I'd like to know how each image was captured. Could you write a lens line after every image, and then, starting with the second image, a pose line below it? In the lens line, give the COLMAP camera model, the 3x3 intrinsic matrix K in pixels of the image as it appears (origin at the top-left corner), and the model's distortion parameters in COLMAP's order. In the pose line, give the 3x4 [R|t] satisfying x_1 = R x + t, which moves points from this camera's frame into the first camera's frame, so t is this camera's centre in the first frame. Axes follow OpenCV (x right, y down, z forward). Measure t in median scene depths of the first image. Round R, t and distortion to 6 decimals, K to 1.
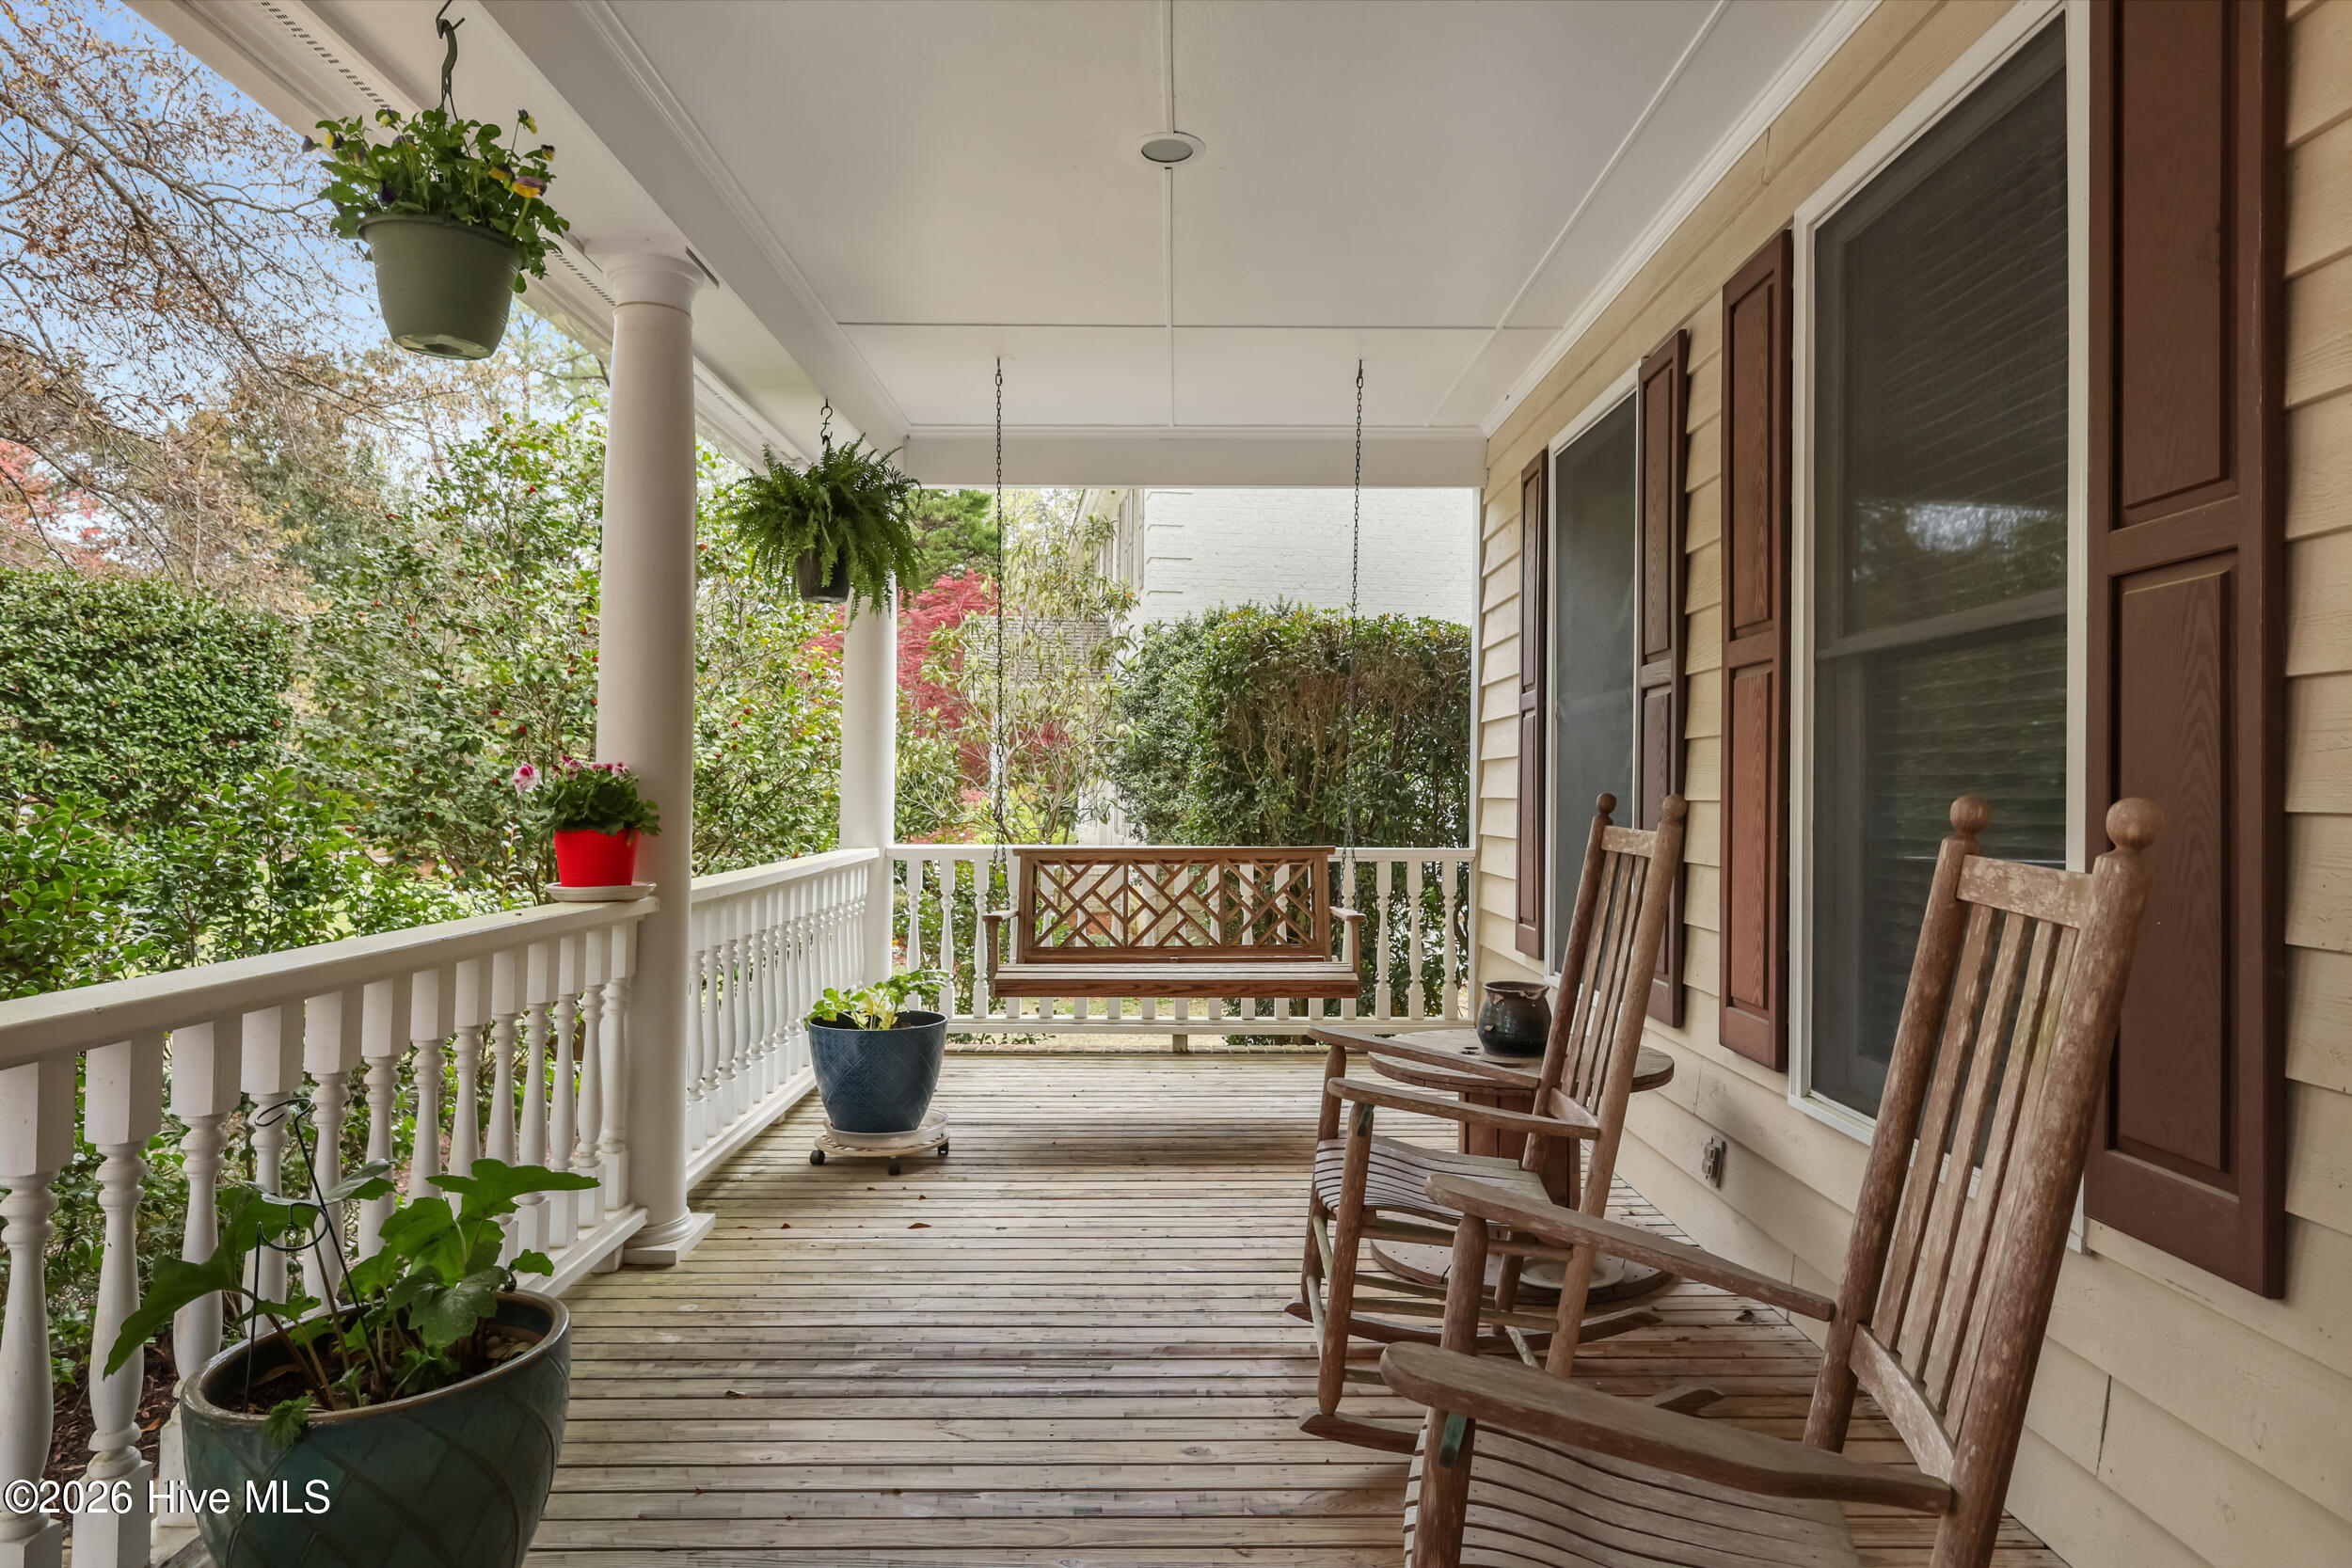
lens RADIAL K [[1380.7, 0, 1183.1], [0, 1380.7, 816.7], [0, 0, 1]] dist [0.002318, 0.000014]
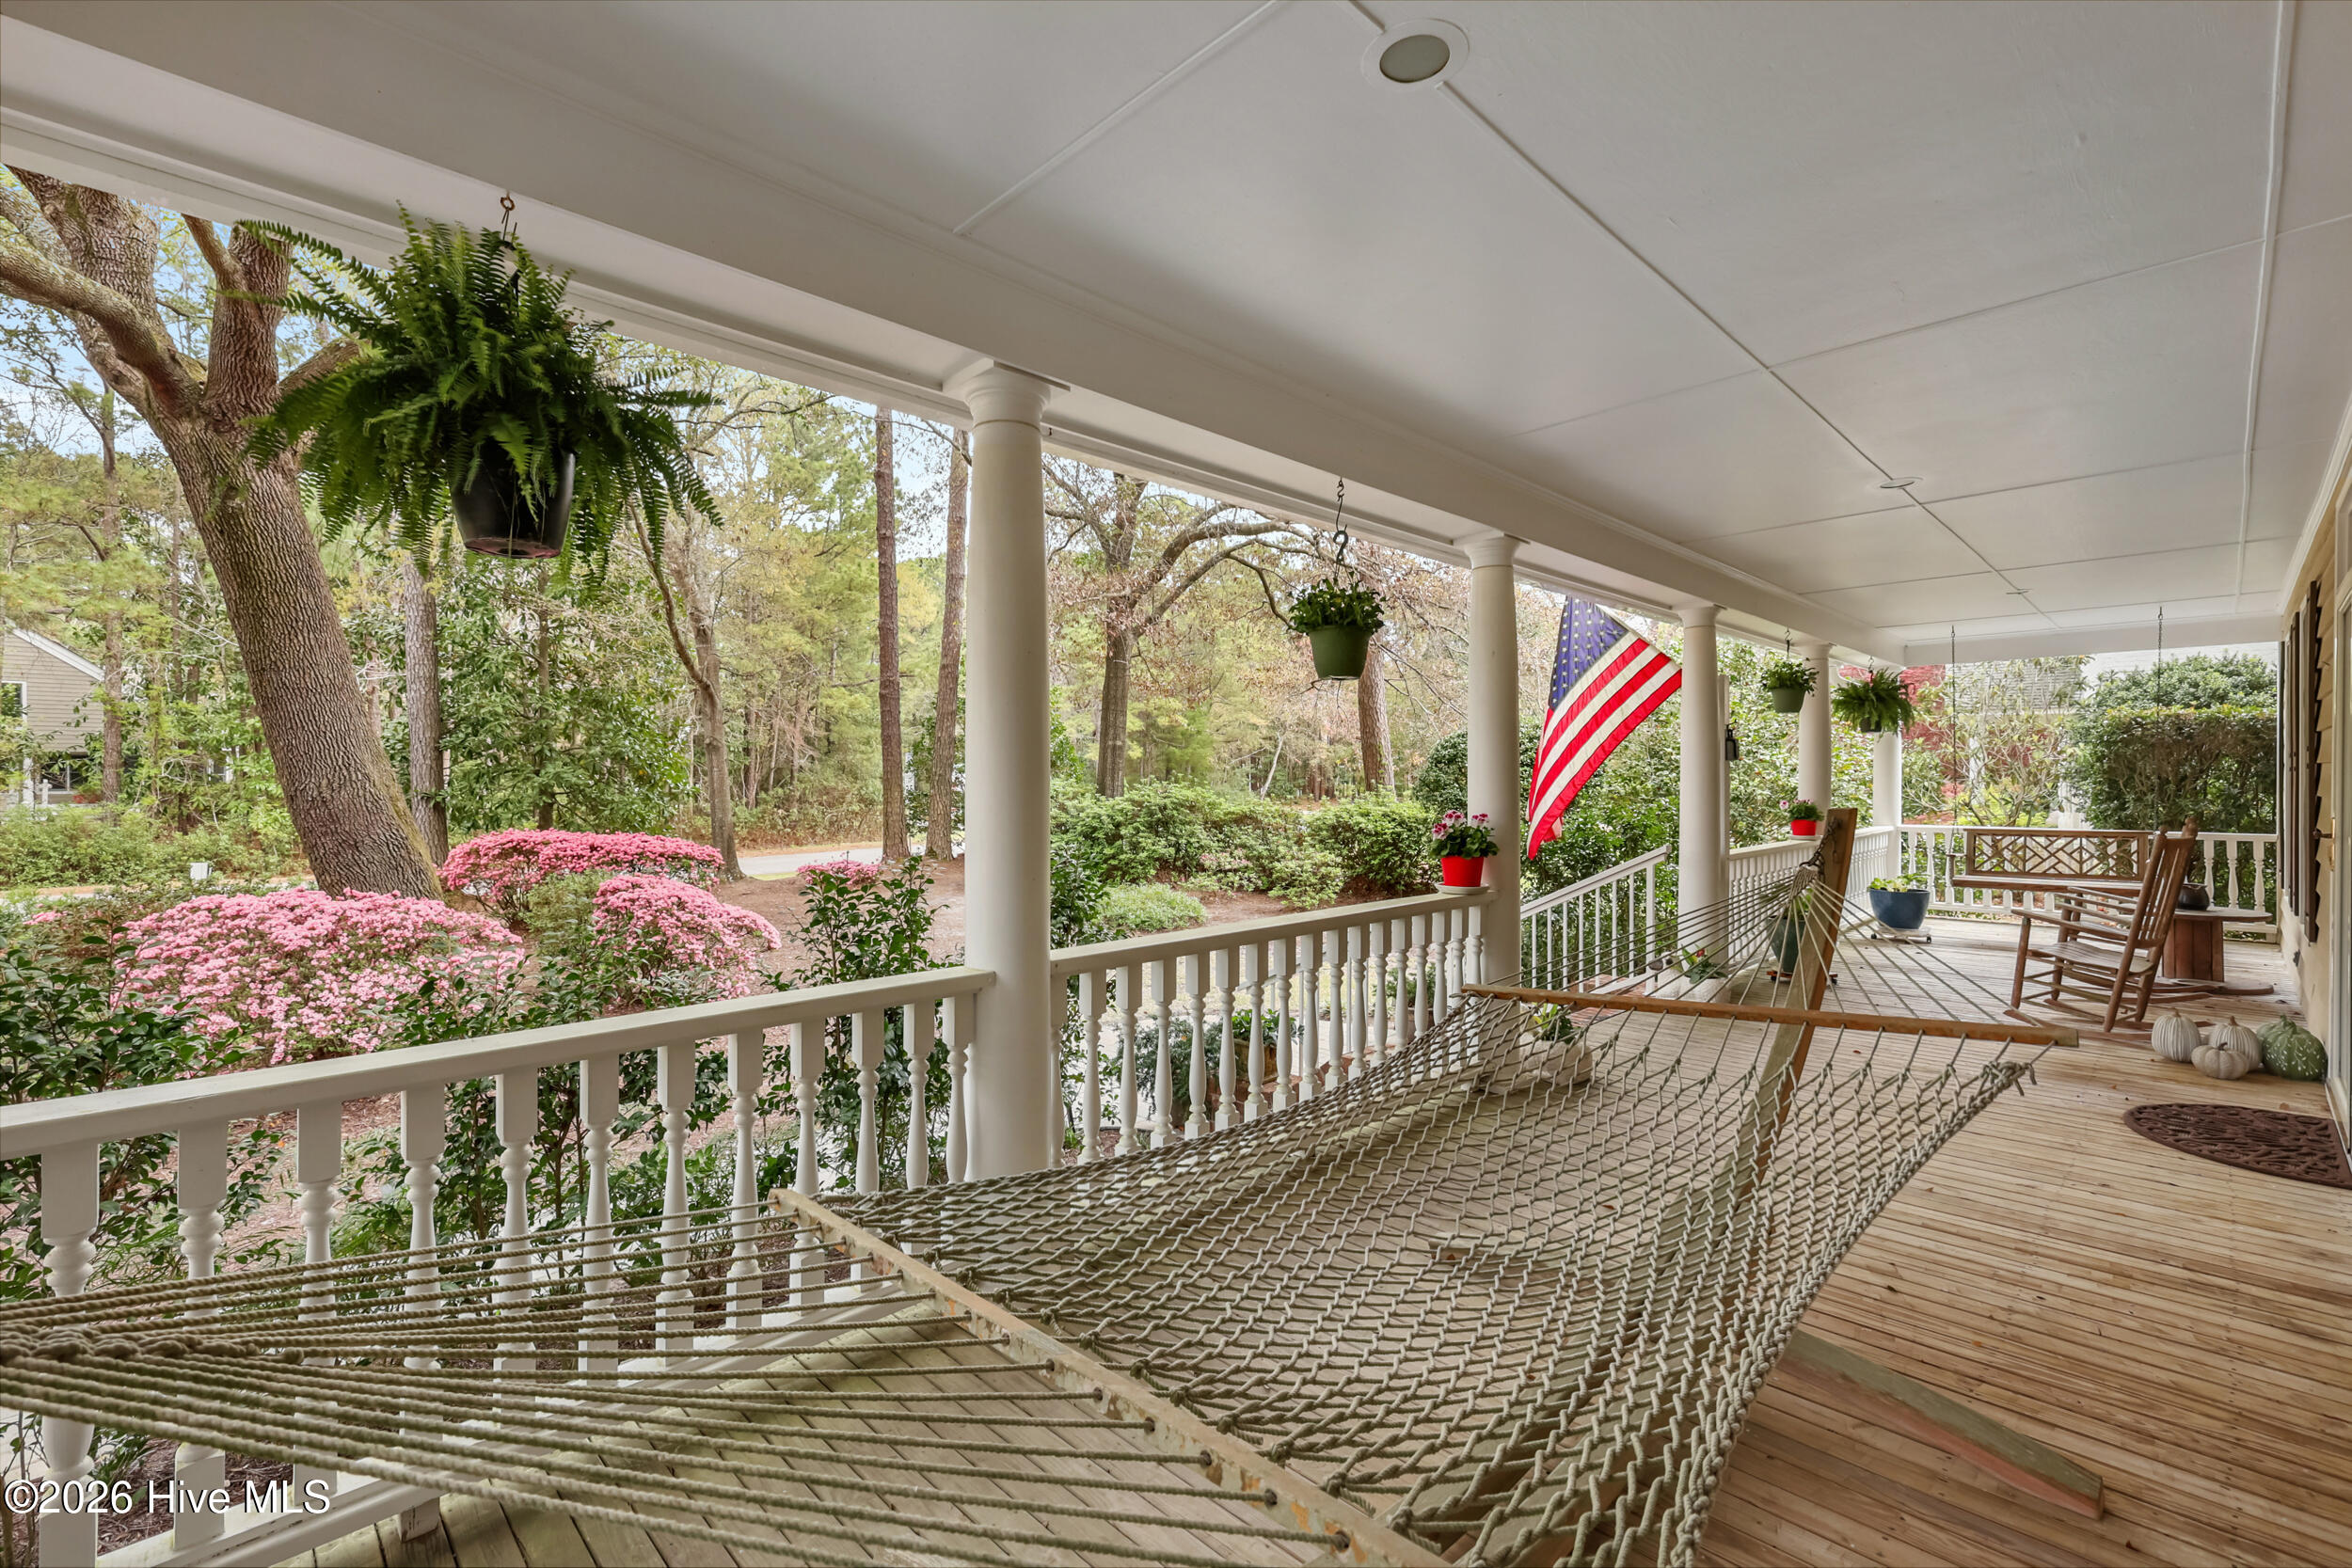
lens RADIAL K [[1026.2, 0, 1176.0], [0, 1026.2, 784.0], [0, 0, 1]] dist [0.000677, 0.000127]
pose [[0.693107, -0.007836, -0.720792, 0.166827], [-0.001500, 0.999923, -0.012313, -0.023228], [0.720833, 0.009615, 0.693042, -0.945309]]
